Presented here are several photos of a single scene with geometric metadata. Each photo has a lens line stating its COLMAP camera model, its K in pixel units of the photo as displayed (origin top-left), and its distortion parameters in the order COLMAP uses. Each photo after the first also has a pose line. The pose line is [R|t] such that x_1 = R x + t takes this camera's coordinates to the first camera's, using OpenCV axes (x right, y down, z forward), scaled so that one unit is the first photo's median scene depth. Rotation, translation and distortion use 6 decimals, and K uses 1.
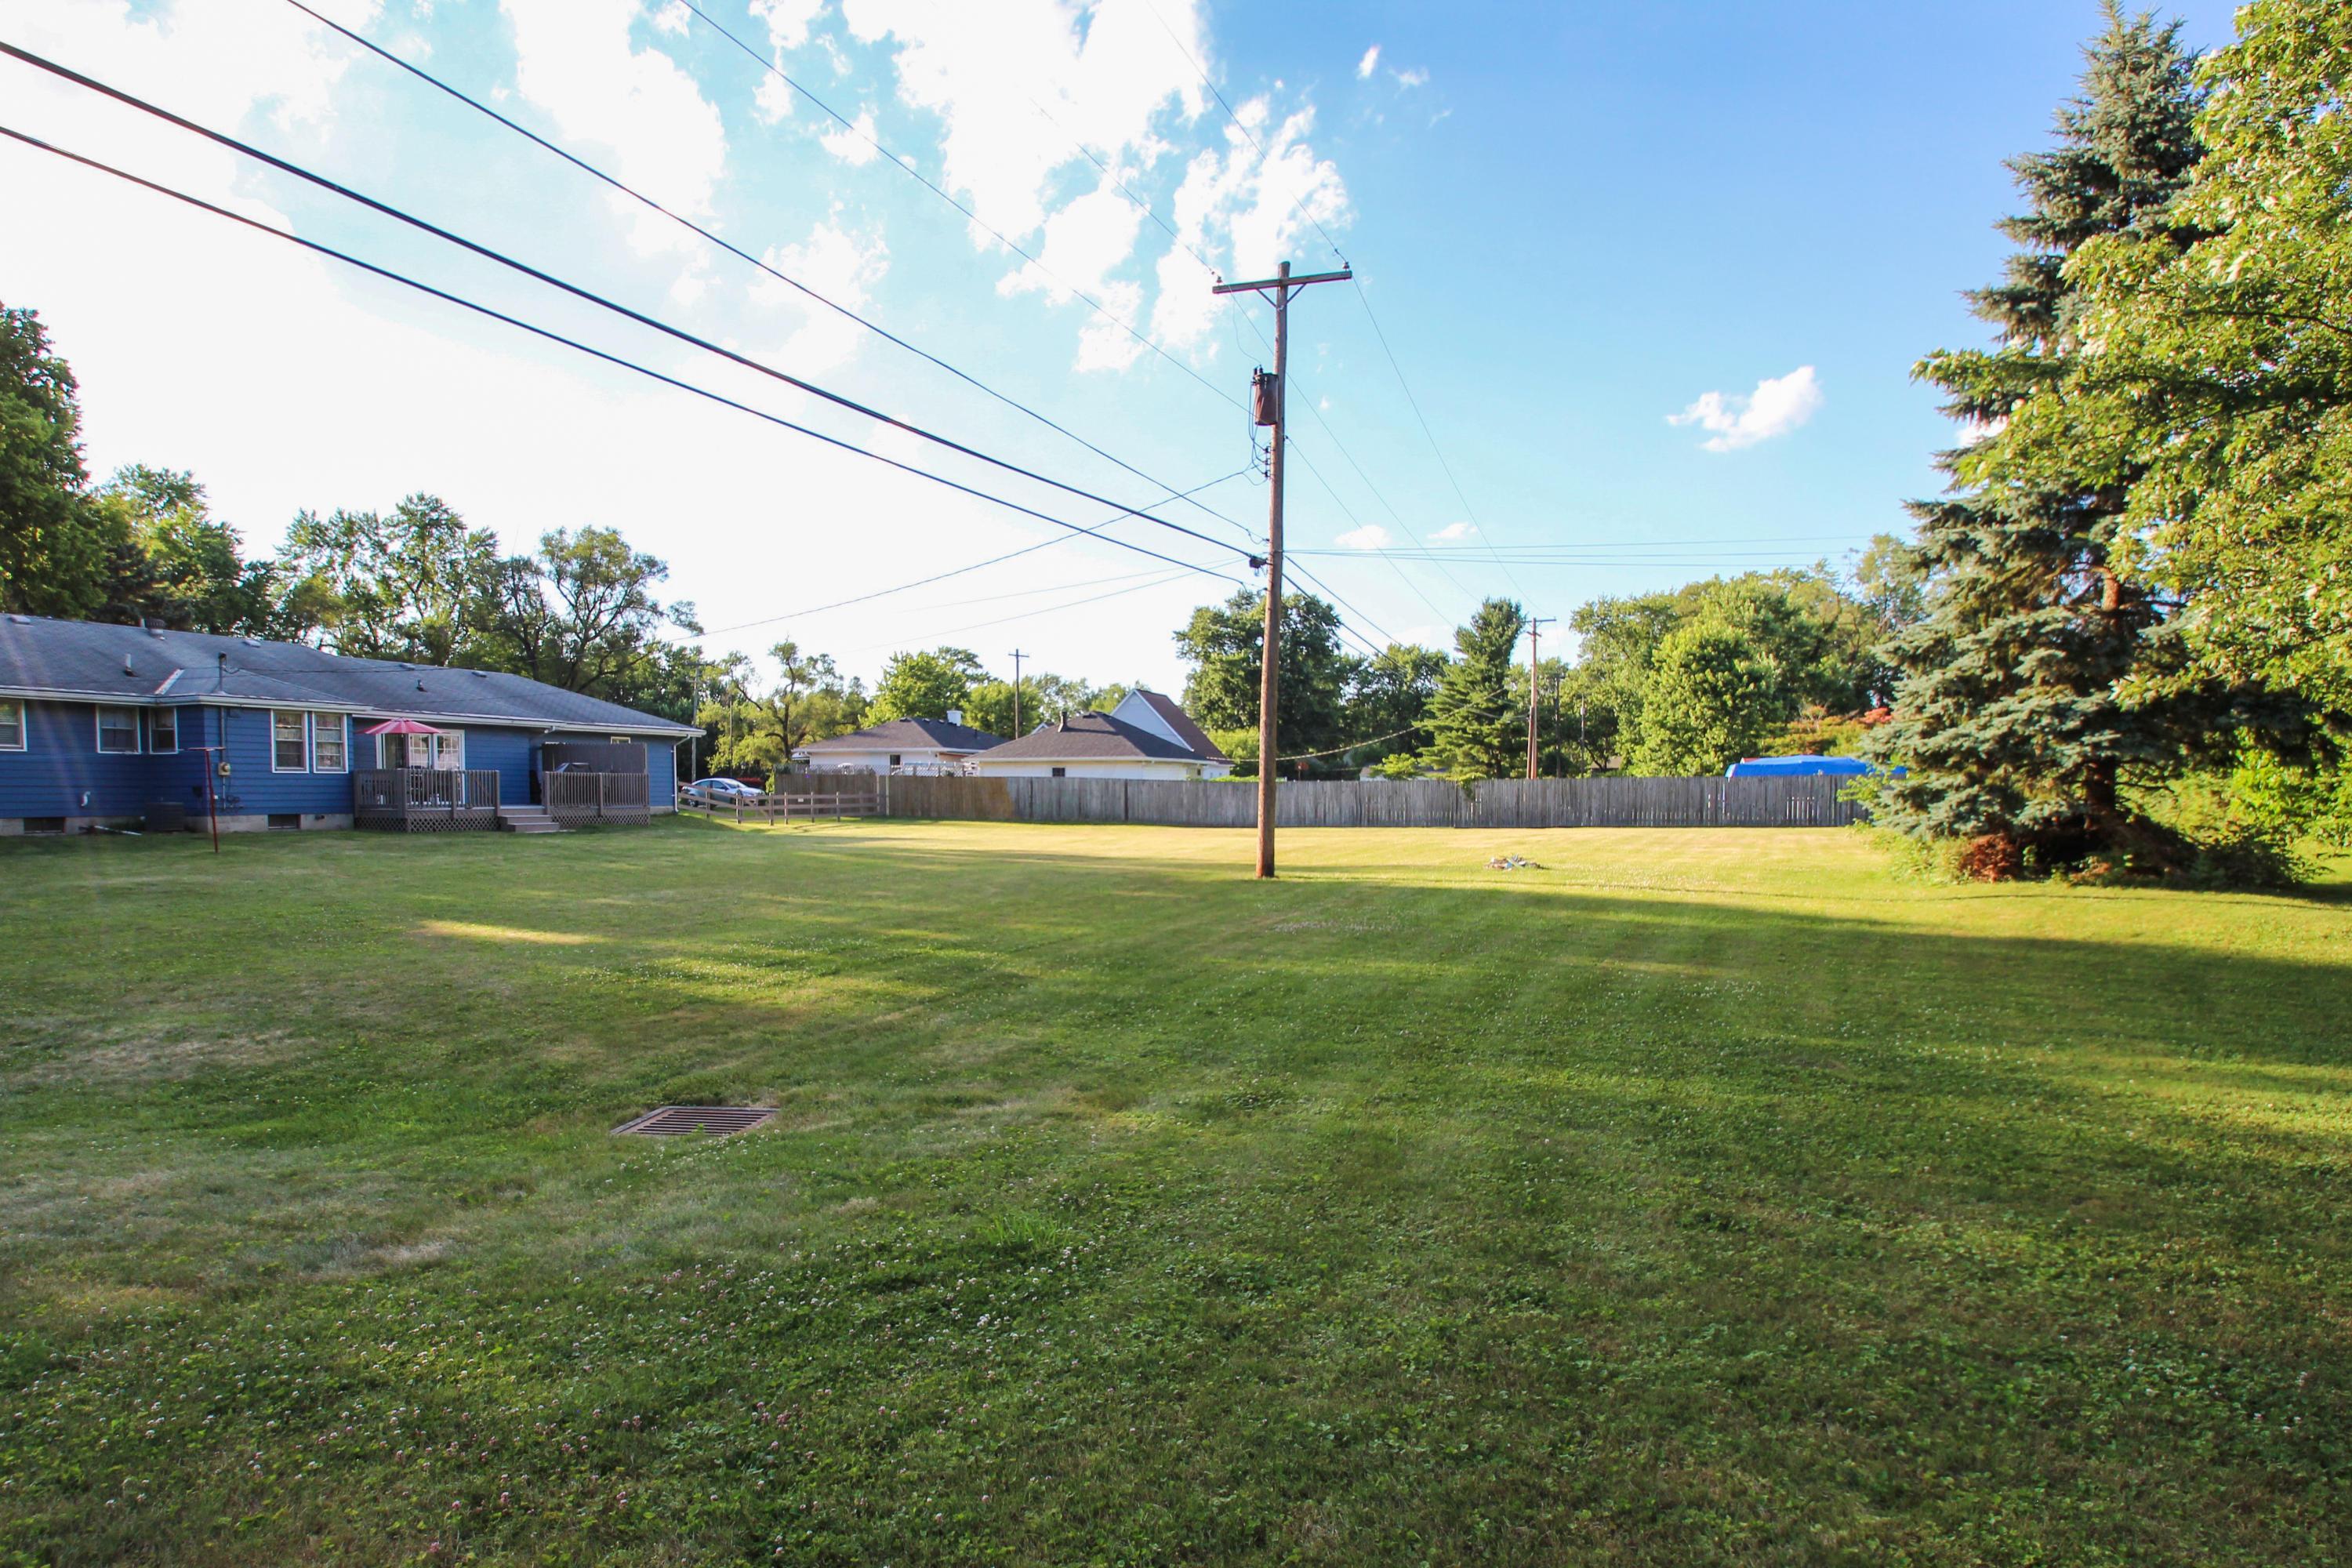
lens RADIAL K [[1437.8, 0, 1176.0], [0, 1437.8, 784.0], [0, 0, 1]] dist [-0.063222, -0.000355]
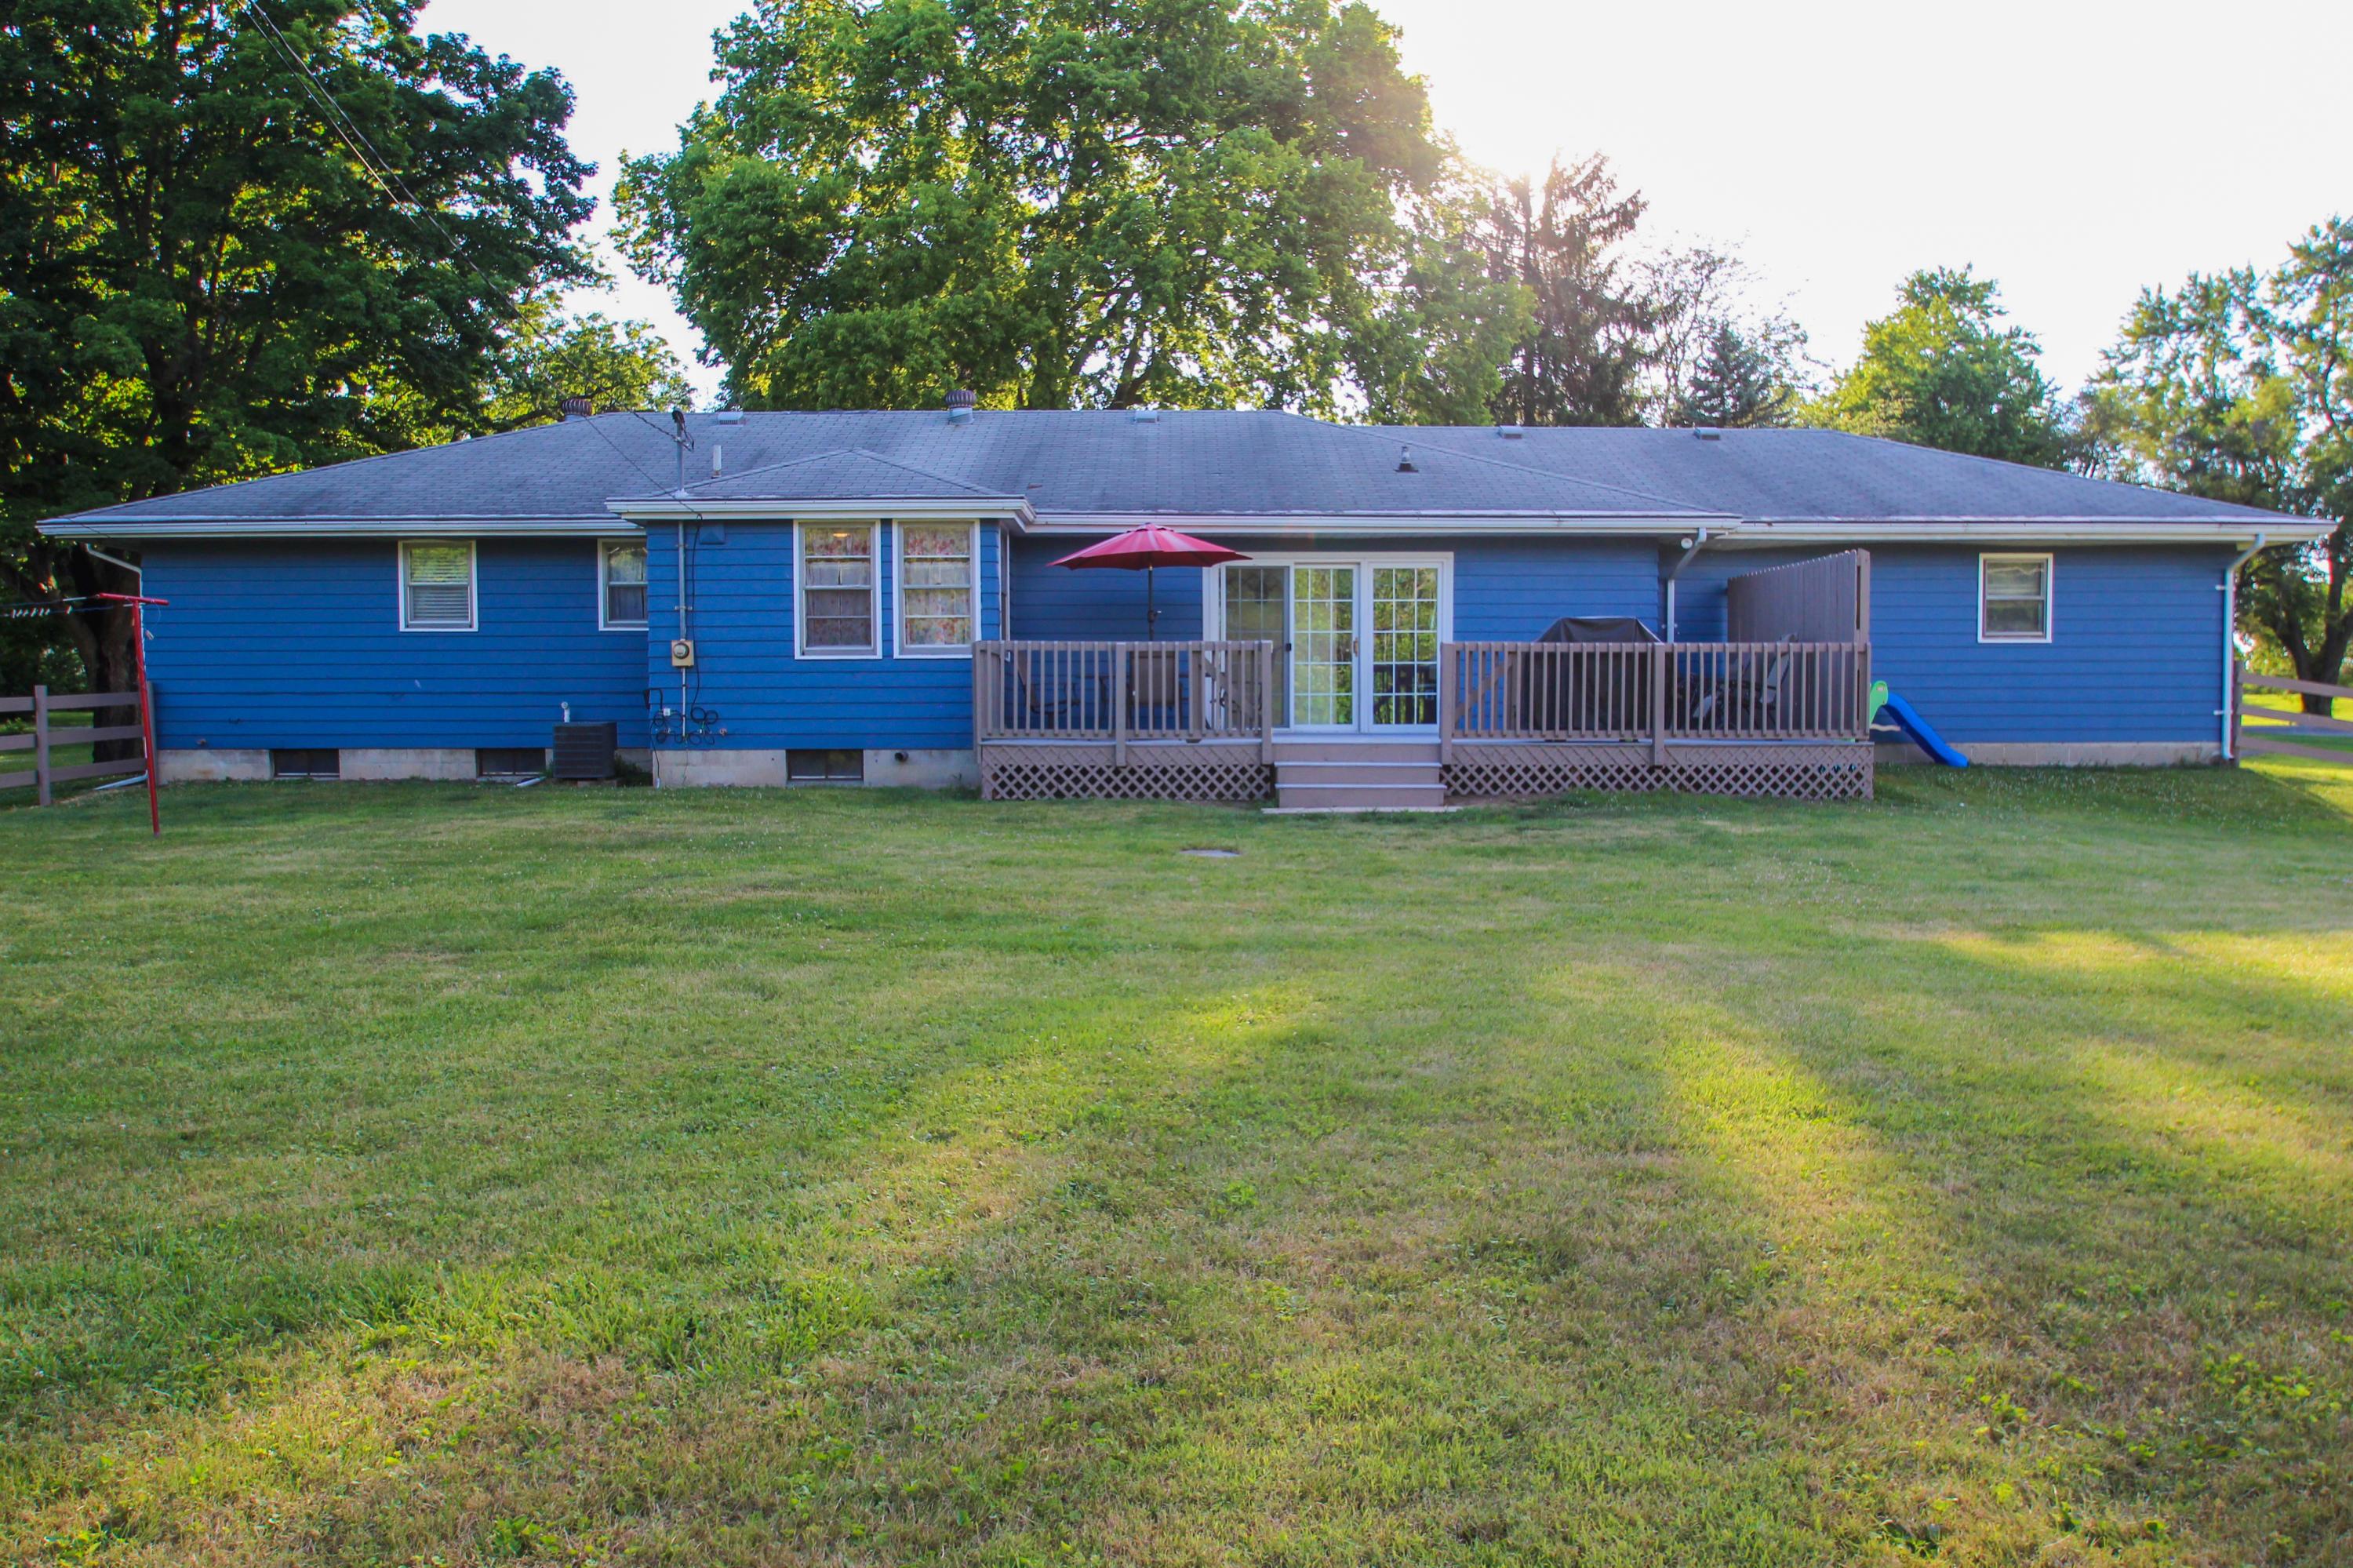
lens RADIAL K [[1701.0, 0, 1176.5], [0, 1701.0, 784.0], [0, 0, 1]] dist [0.002368, 0.000286]
pose [[0.362562, 0.039243, -0.931133, -0.043452], [0.006758, 0.998976, 0.044734, 0.005131], [0.931935, -0.022512, 0.361926, 0.514609]]
